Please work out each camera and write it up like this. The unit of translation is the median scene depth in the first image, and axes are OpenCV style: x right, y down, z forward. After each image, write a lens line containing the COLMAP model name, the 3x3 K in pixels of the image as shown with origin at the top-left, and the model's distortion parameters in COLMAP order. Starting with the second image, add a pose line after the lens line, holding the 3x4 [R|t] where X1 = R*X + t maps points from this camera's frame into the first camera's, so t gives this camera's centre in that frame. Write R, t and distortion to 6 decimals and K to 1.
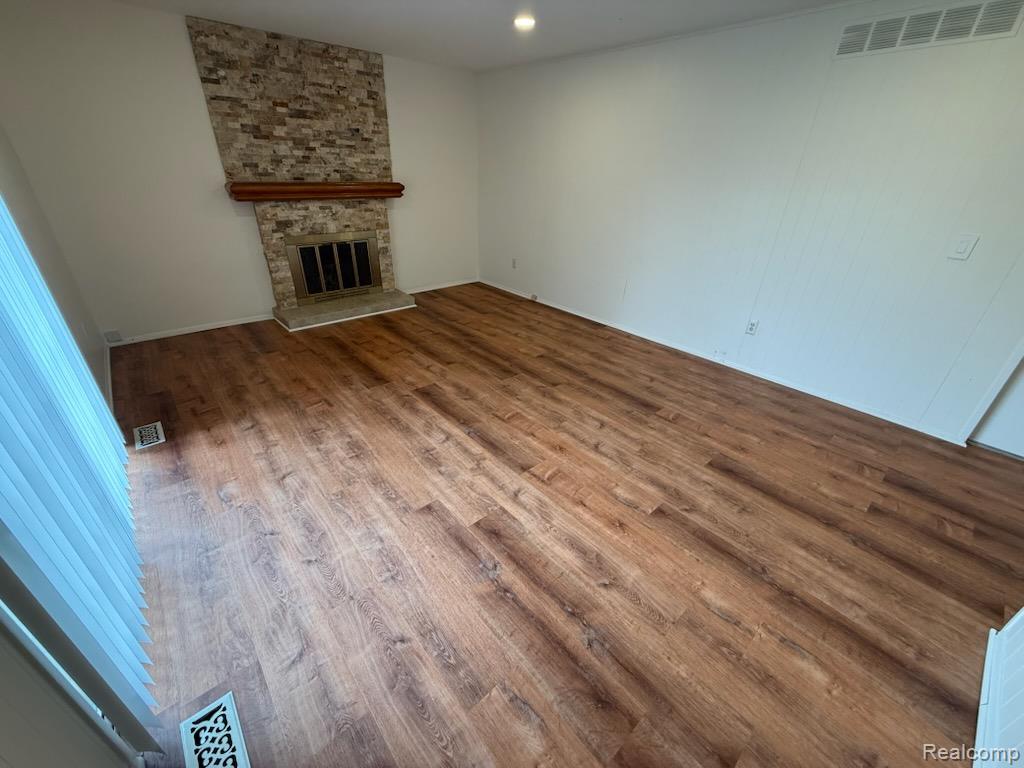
lens RADIAL K [[411.0, 0, 507.6], [0, 411.0, 384.5], [0, 0, 1]] dist [0.000355, -0.000340]
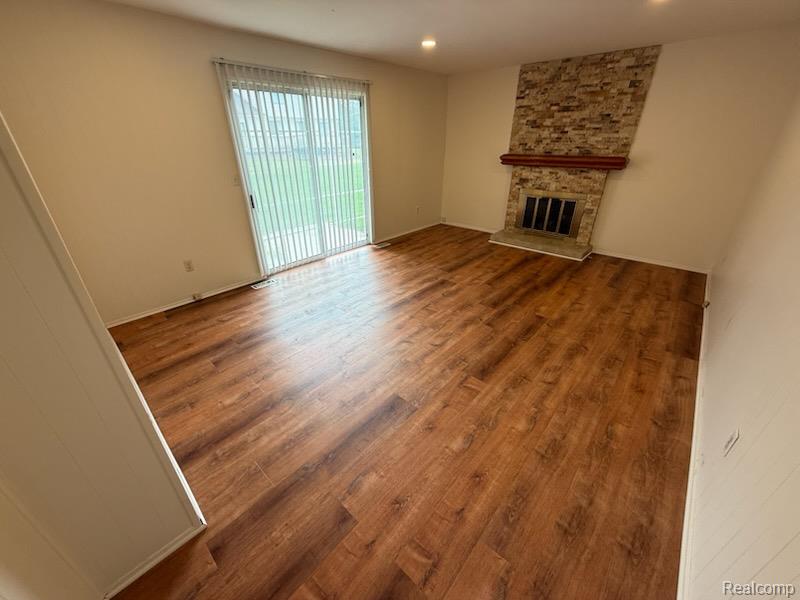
lens RADIAL K [[321.1, 0, 396.6], [0, 321.1, 300.4], [0, 0, 1]] dist [0.000355, -0.000340]
pose [[0.110842, 0.423220, -0.899221, 0.750221], [-0.459138, 0.824259, 0.331344, -0.203988], [0.881423, 0.376140, 0.285680, 0.408027]]
